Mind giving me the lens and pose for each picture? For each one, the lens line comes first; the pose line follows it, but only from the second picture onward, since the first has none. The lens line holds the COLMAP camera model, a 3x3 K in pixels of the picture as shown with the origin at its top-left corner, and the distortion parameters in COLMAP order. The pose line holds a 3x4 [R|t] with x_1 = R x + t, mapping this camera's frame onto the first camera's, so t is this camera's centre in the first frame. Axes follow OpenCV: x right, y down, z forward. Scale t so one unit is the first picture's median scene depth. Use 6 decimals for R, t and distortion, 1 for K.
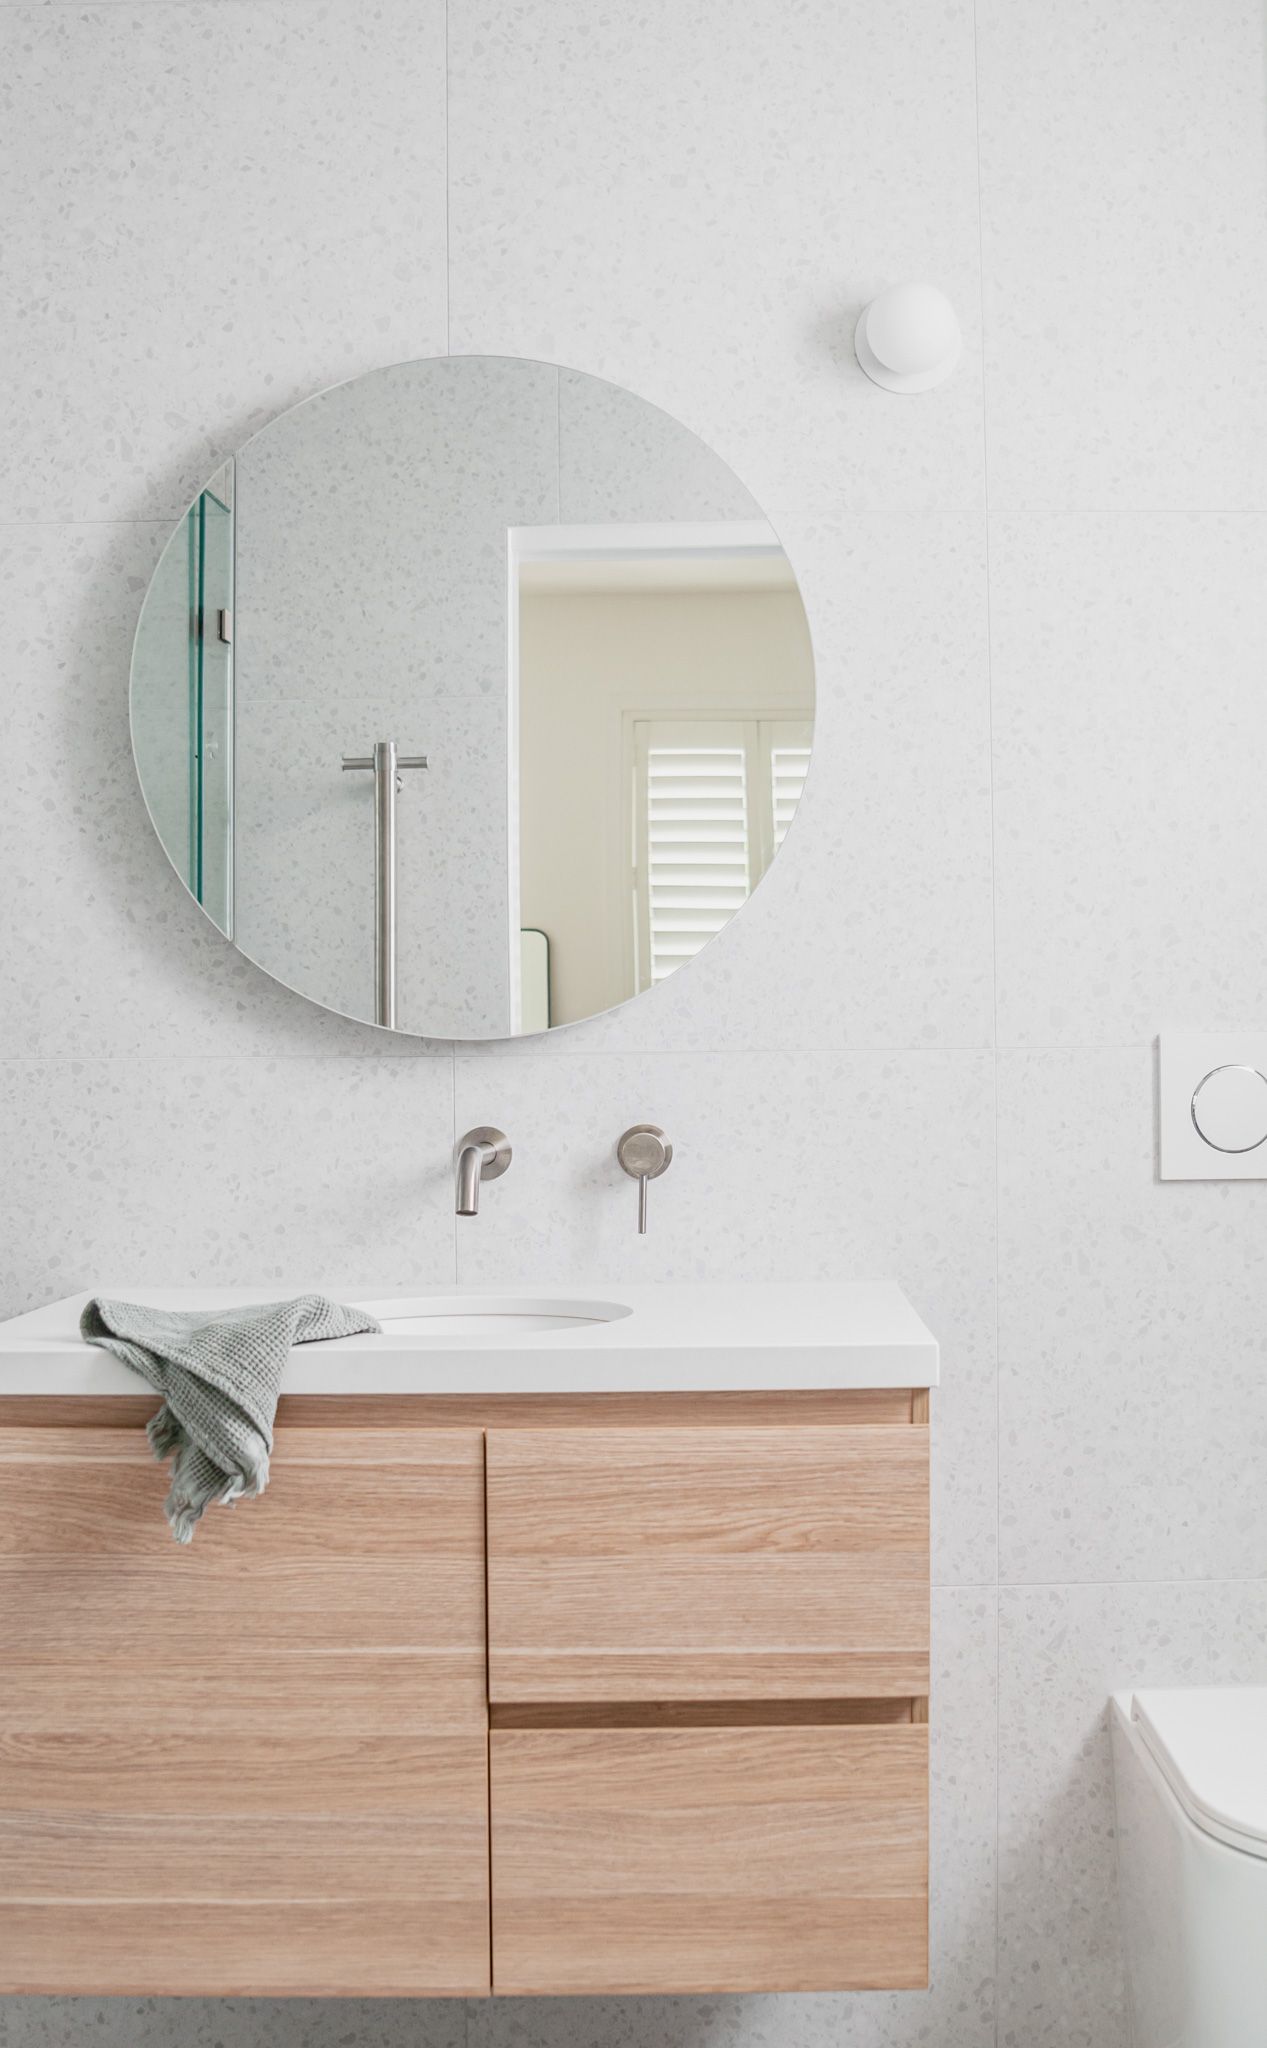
lens RADIAL K [[2720.2, 0, 718.3], [0, 2720.2, 1024.1], [0, 0, 1]] dist [-0.291128, 0.100797]
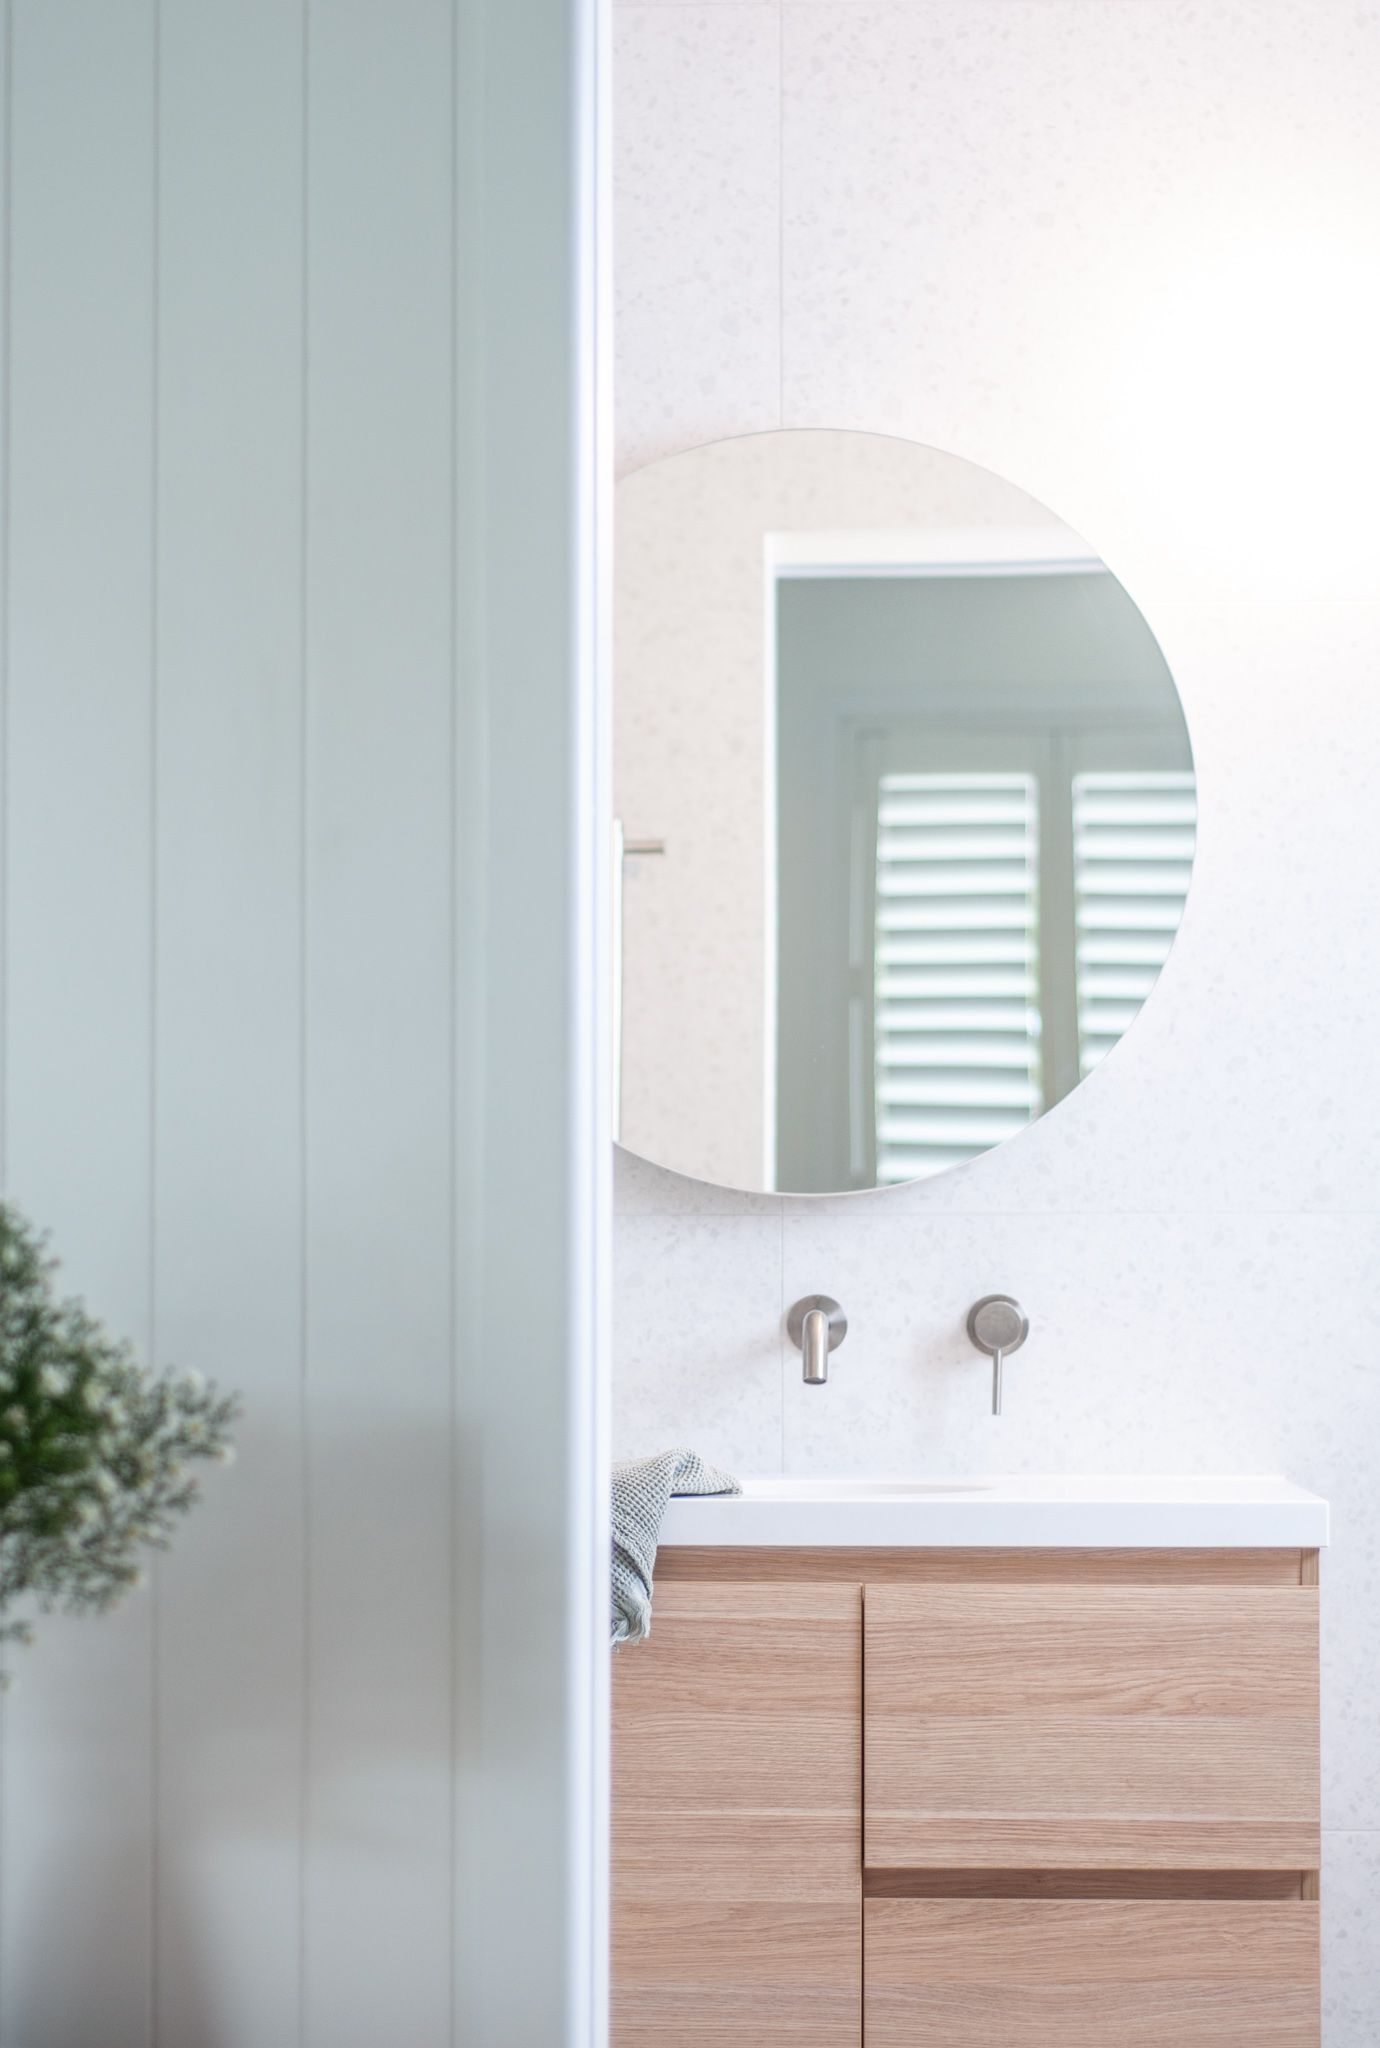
lens RADIAL K [[4324.2, 0, 690.0], [0, 4324.2, 1024.0], [0, 0, 1]] dist [-0.020305, -0.090299]
pose [[0.997487, 0.007313, -0.070478, -0.040127], [-0.010417, 0.998987, -0.043783, 0.016351], [0.070086, 0.044407, 0.996552, -0.583053]]
